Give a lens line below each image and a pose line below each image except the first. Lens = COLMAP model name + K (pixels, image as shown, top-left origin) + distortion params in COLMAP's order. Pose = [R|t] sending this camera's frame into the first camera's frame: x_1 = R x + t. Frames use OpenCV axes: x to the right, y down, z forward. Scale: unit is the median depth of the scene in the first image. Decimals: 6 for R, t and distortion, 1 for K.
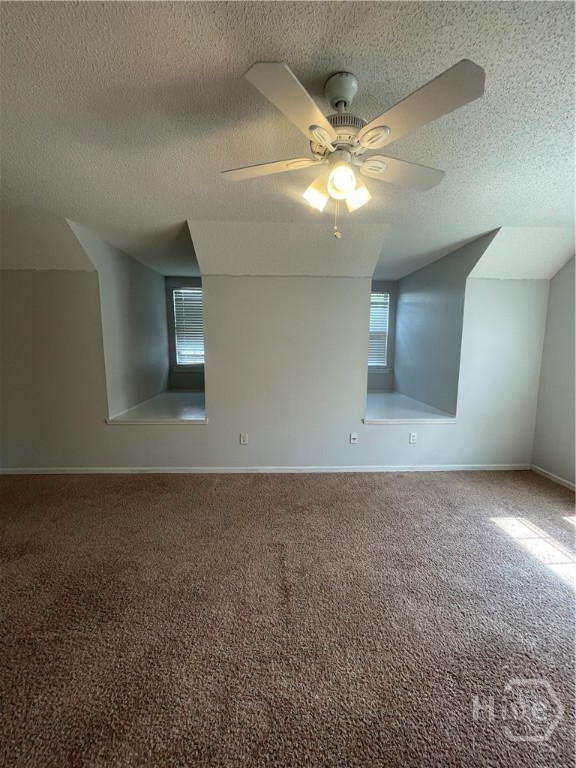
lens RADIAL K [[303.0, 0, 288.0], [0, 303.0, 384.0], [0, 0, 1]] dist [0.000041, -0.000096]
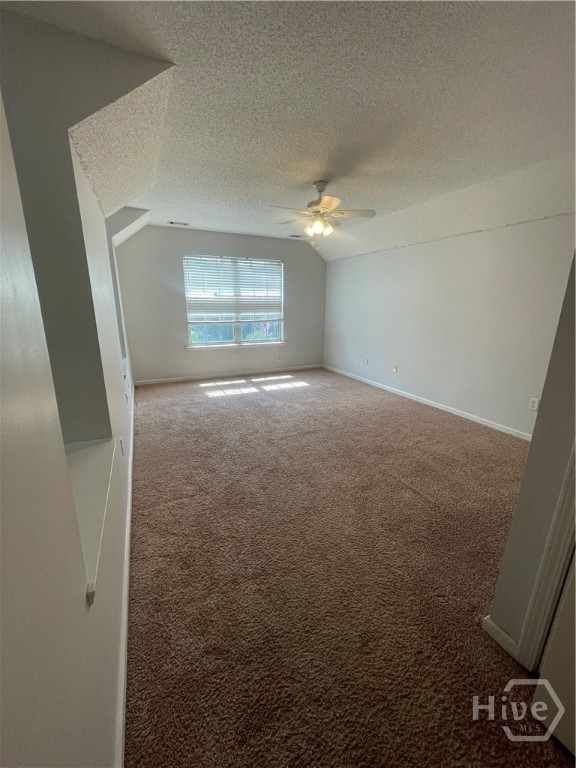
lens RADIAL K [[303.0, 0, 288.0], [0, 303.0, 384.0], [0, 0, 1]] dist [0.000041, -0.000096]
pose [[-0.418526, -0.219505, 0.881280, -0.803493], [0.102821, 0.952663, 0.286115, -0.068280], [-0.902366, 0.210360, -0.376144, 0.914795]]
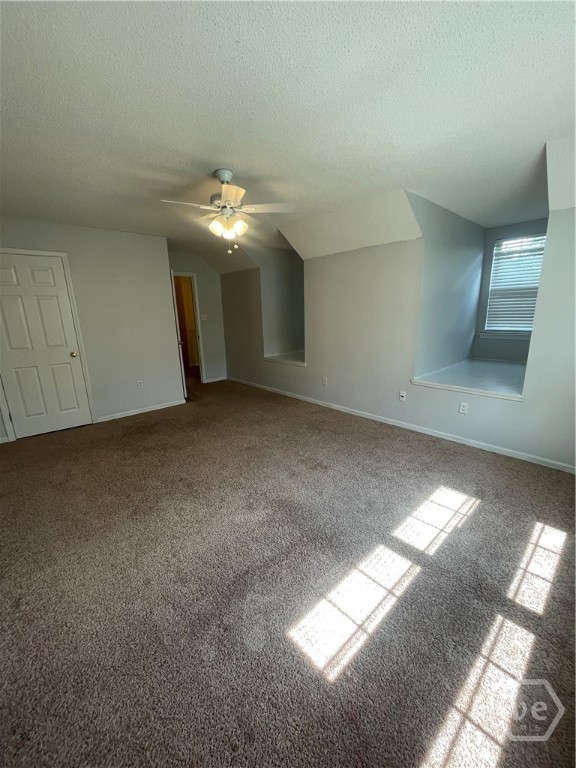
lens RADIAL K [[303.0, 0, 288.0], [0, 303.0, 384.0], [0, 0, 1]] dist [0.000041, -0.000096]
pose [[0.652706, 0.158768, -0.740788, 0.749036], [-0.063897, 0.985848, 0.154990, -0.001851], [0.754912, -0.053828, 0.653614, 0.000261]]
